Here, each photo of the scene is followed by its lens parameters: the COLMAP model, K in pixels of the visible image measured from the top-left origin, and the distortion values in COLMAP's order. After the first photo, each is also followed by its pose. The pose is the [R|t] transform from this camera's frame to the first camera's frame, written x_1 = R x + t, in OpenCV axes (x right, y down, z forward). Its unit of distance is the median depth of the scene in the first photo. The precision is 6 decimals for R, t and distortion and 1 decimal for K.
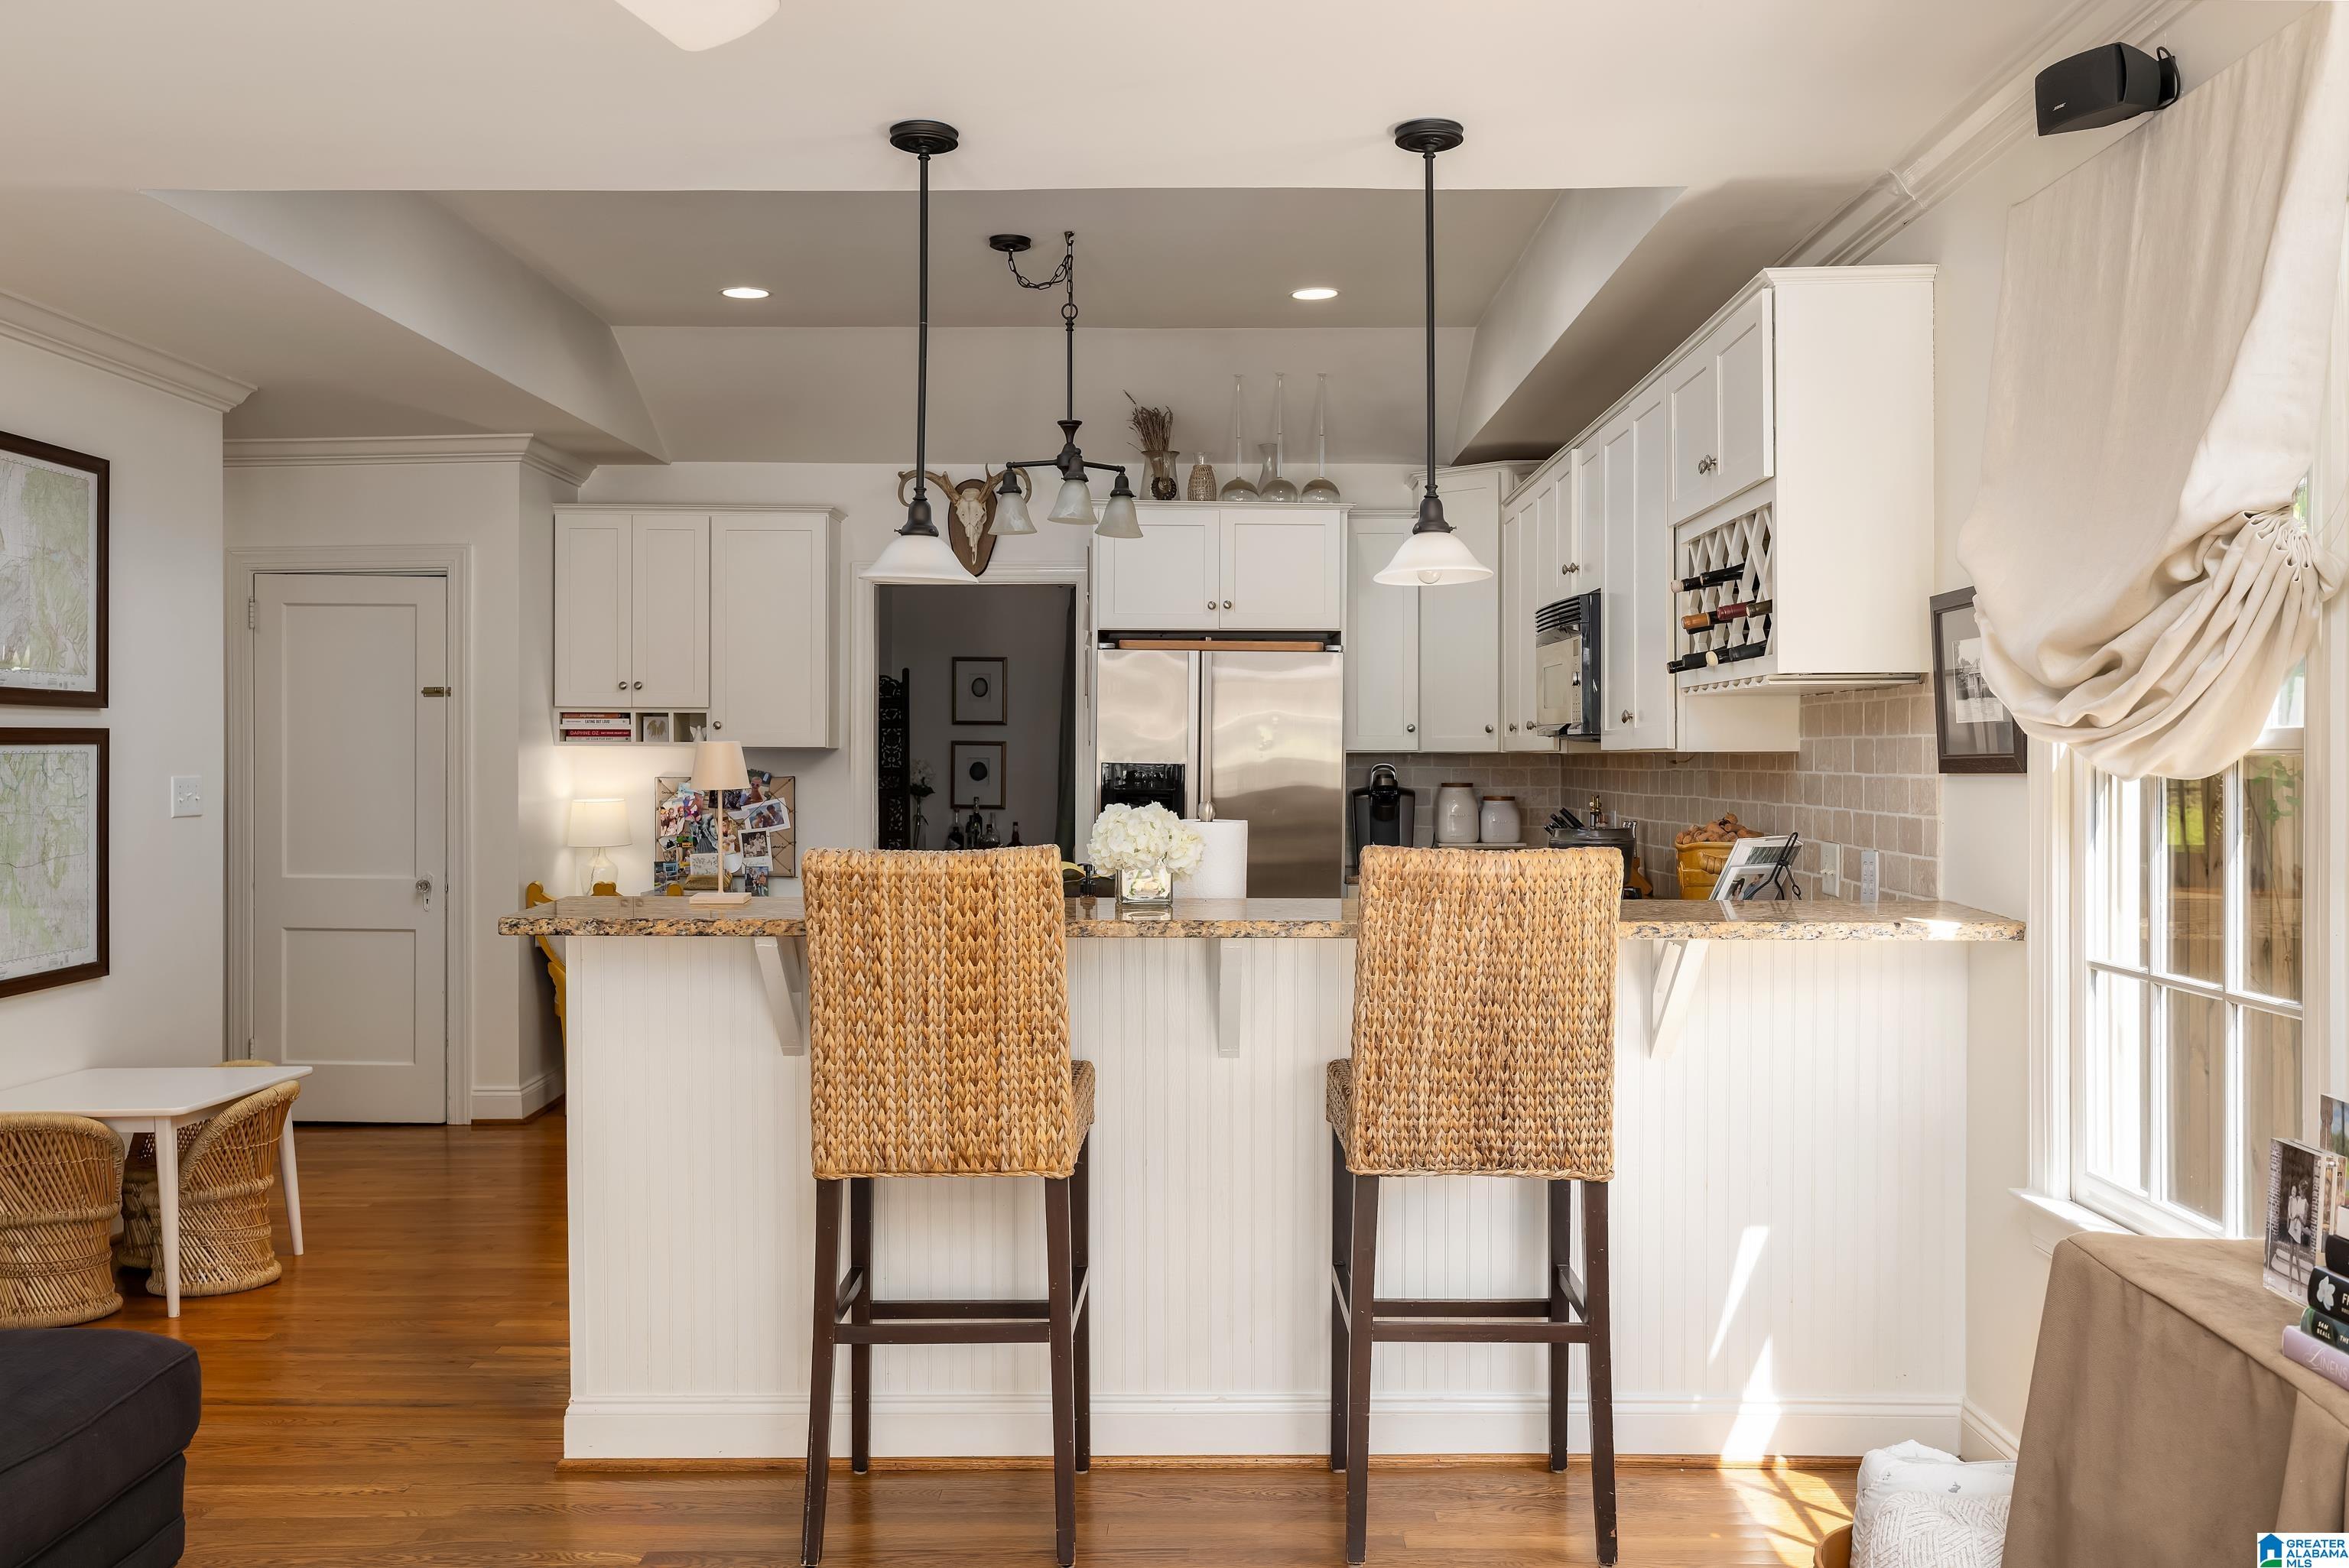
lens RADIAL K [[2056.7, 0, 1196.8], [0, 2056.7, 778.4], [0, 0, 1]] dist [-0.001542, 0.000332]
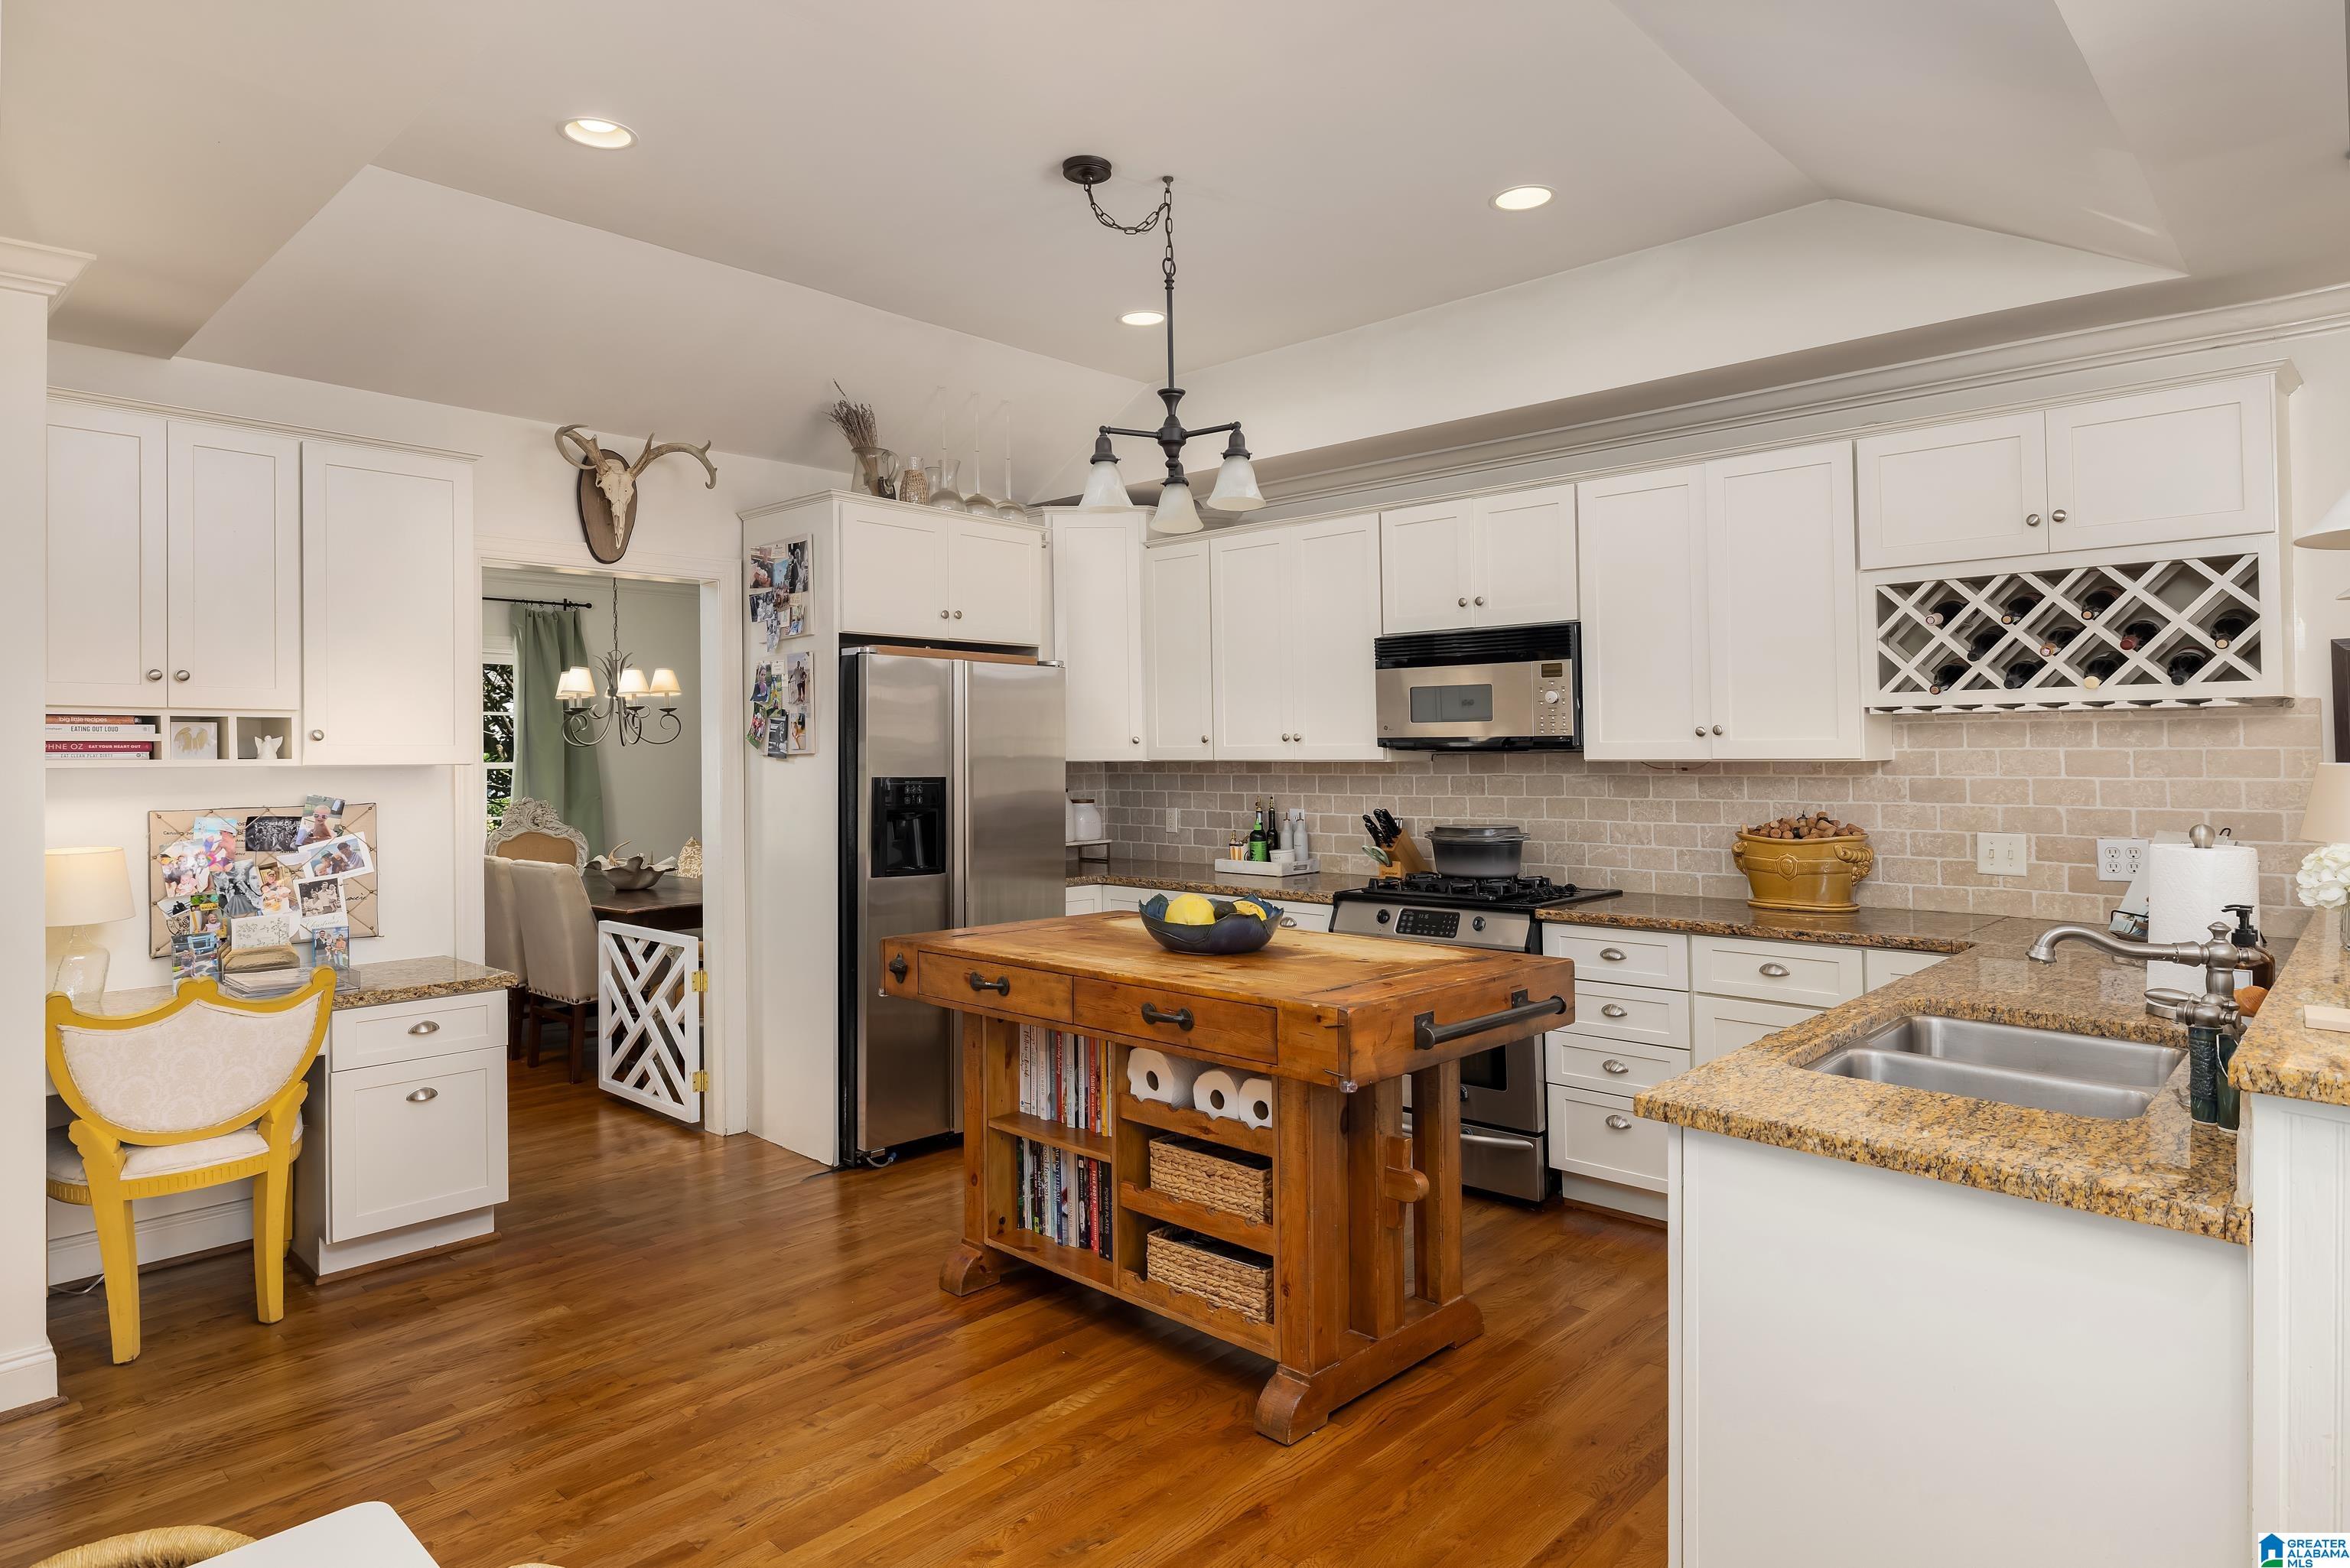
lens RADIAL K [[1334.9, 0, 1187.2], [0, 1334.9, 740.3], [0, 0, 1]] dist [0.005013, -0.001384]
pose [[0.688059, -0.000506, 0.725655, -0.348929], [0.016997, 0.999737, -0.015418, -0.011410], [-0.725456, 0.022942, 0.687886, 0.447608]]
